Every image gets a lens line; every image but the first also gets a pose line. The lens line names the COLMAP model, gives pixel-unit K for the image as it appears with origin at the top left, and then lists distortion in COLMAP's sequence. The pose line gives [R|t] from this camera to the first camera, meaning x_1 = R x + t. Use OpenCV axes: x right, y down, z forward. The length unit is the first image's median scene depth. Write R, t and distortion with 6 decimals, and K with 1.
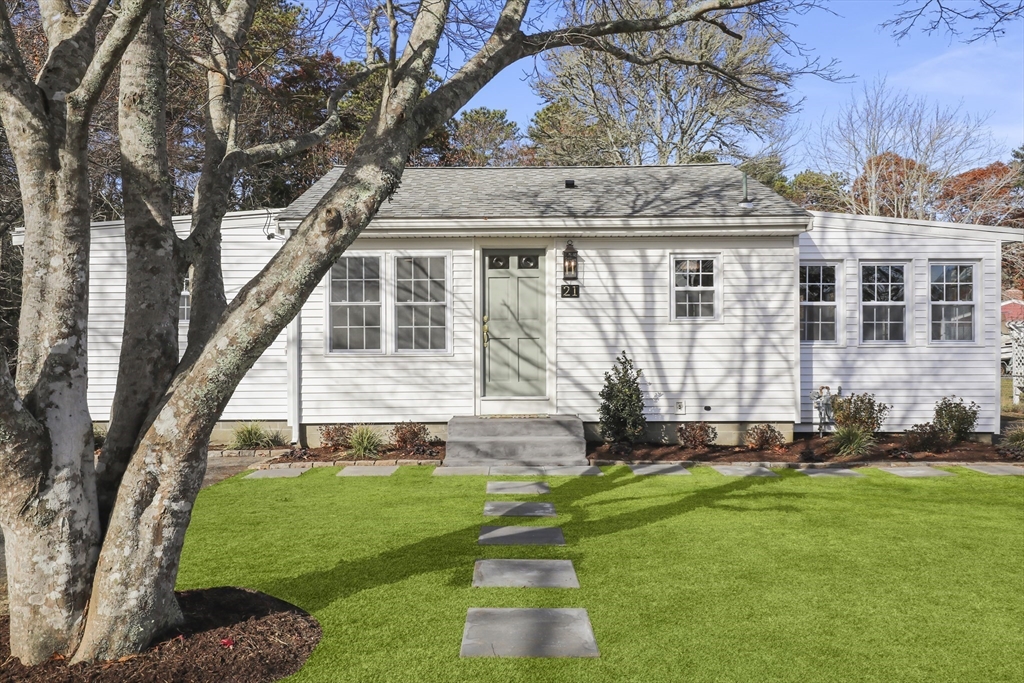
lens RADIAL K [[763.3, 0, 512.0], [0, 763.3, 341.2], [0, 0, 1]] dist [-0.007535, 0.002796]
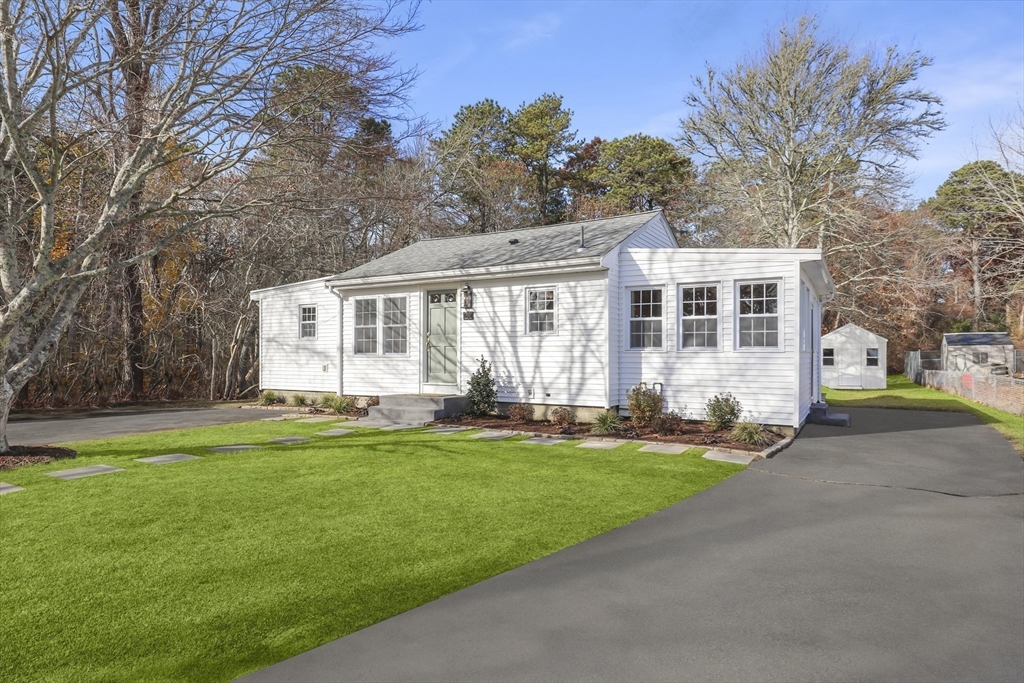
lens RADIAL K [[576.3, 0, 511.9], [0, 576.3, 346.5], [0, 0, 1]] dist [-0.000508, -0.000097]
pose [[0.871736, -0.002704, -0.489969, 0.721744], [0.004270, 0.999989, 0.002078, -0.005465], [0.489957, -0.003903, 0.871738, 0.025582]]
